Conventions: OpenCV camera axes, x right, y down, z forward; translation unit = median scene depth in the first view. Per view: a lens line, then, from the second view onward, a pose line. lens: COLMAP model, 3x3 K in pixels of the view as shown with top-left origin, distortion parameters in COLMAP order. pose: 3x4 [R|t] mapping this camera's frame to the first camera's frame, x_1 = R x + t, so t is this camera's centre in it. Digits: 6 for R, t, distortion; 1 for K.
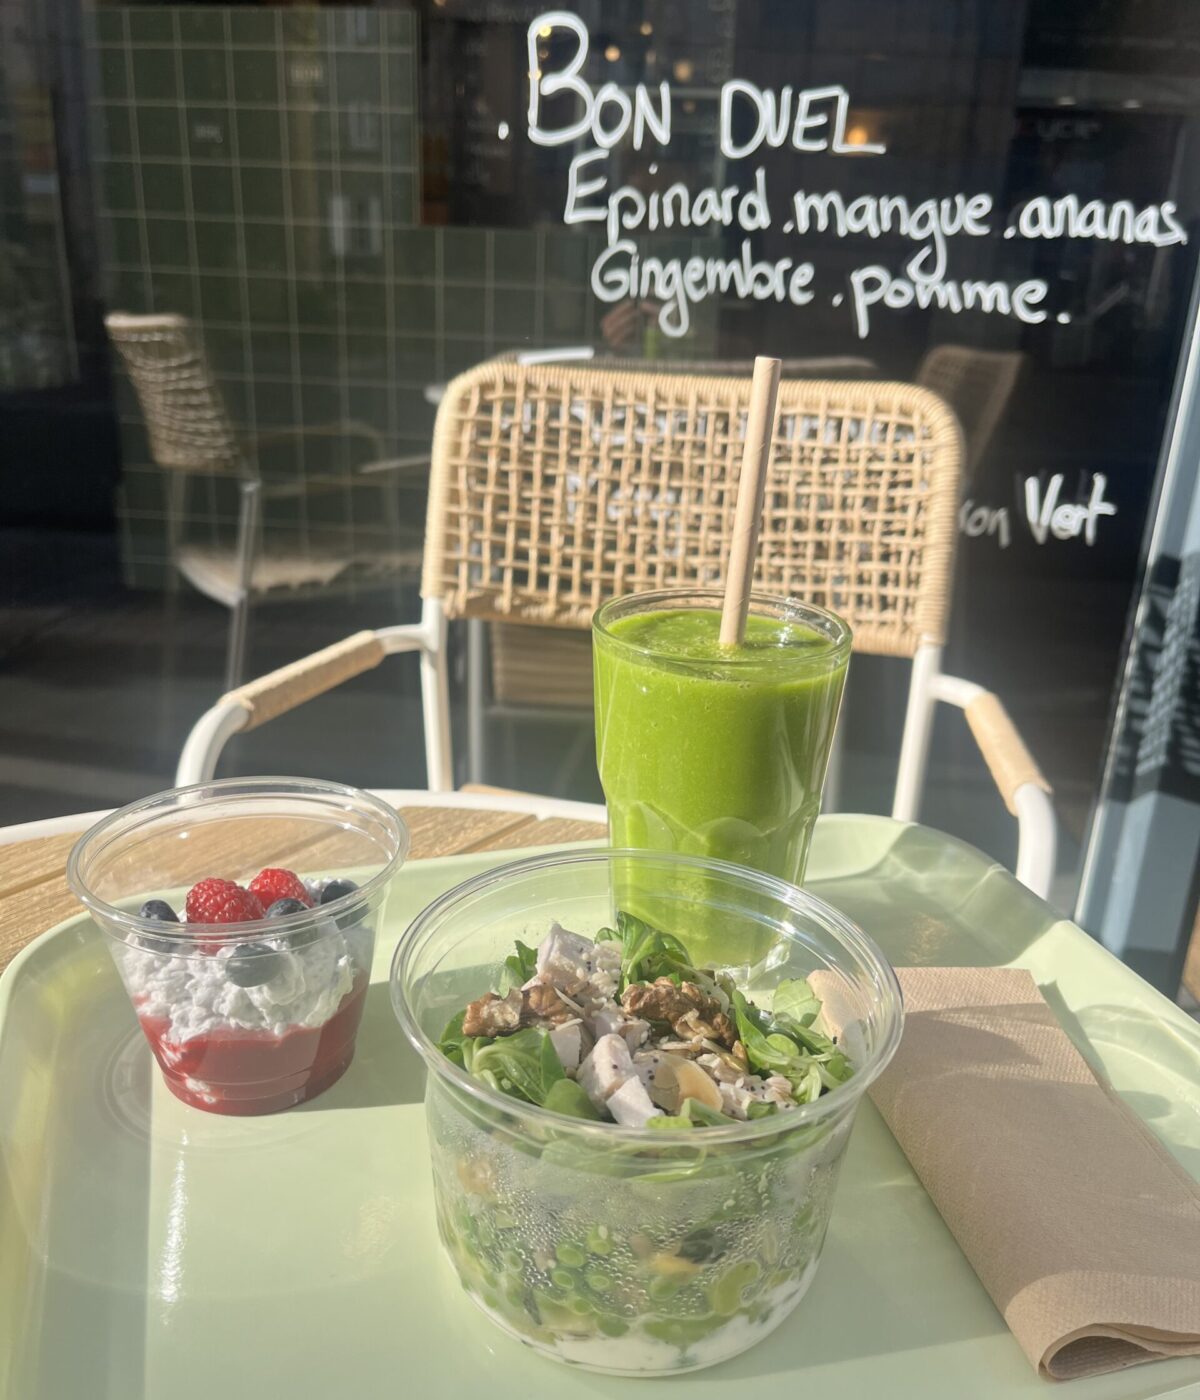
lens RADIAL K [[1324.1, 0, 600.0], [0, 1324.1, 700.0], [0, 0, 1]] dist [0.006636, 0.004013]
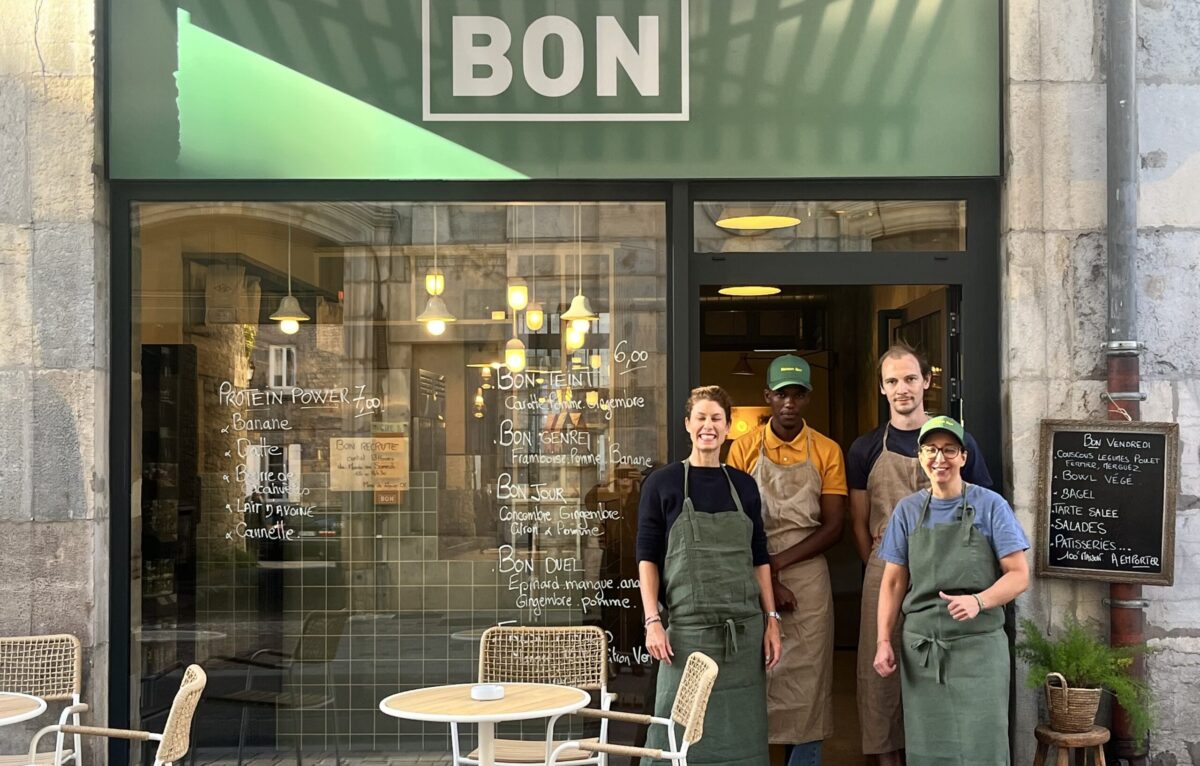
lens RADIAL K [[1499.6, 0, 600.0], [0, 1499.6, 383.0], [0, 0, 1]] dist [0.010778, -0.065746]
pose [[0.991332, -0.038123, 0.125731, -0.301320], [0.083765, 0.920650, -0.381296, 0.819927], [-0.101218, 0.388523, 0.915863, -3.449251]]
